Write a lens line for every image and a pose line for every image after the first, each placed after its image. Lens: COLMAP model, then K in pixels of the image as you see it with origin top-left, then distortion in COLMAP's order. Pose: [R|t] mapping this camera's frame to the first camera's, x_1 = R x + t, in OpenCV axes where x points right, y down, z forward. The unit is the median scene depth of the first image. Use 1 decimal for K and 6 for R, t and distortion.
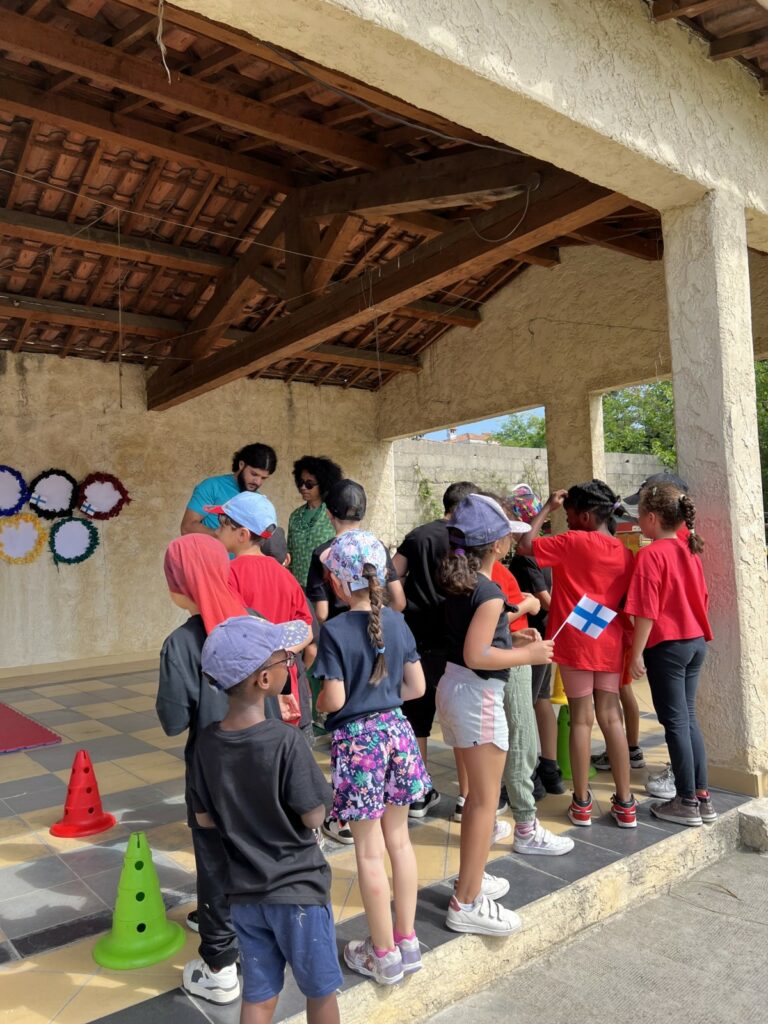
lens RADIAL K [[770.4, 0, 380.1], [0, 770.4, 511.9], [0, 0, 1]] dist [0.047843, -0.054568]
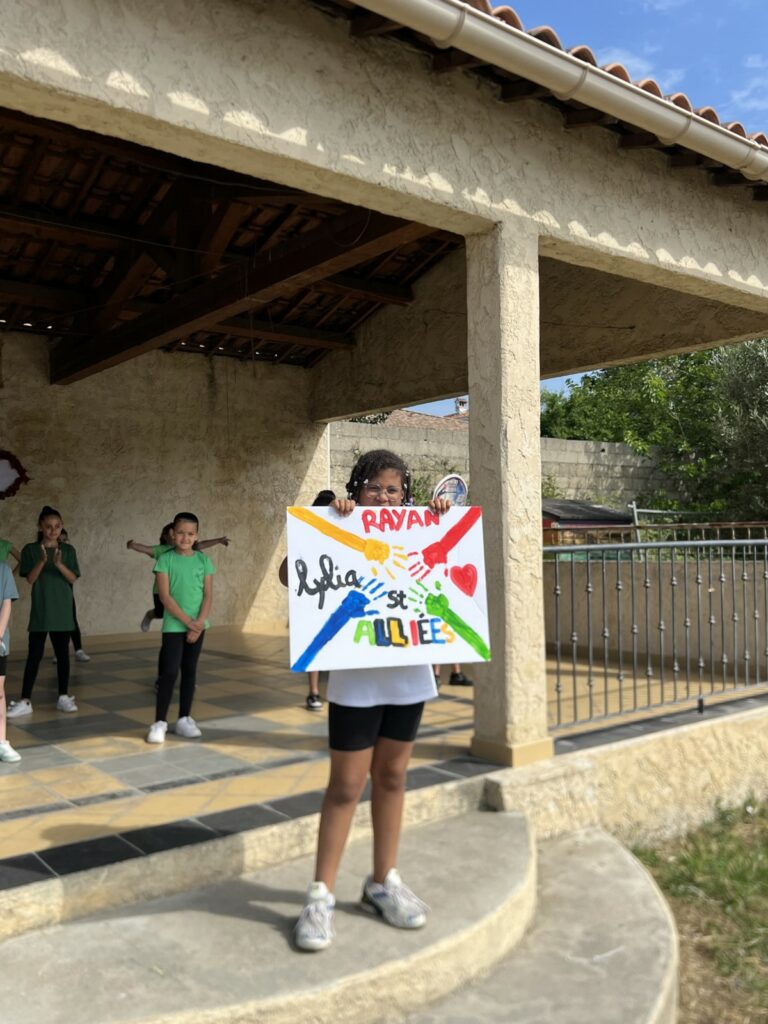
lens RADIAL K [[911.0, 0, 391.4], [0, 911.0, 518.2], [0, 0, 1]] dist [0.056432, -0.085284]
pose [[0.999501, 0.029972, 0.010010, 0.133564], [-0.030212, 0.999238, 0.024721, -0.010842], [-0.009261, -0.025011, 0.999644, -0.149850]]
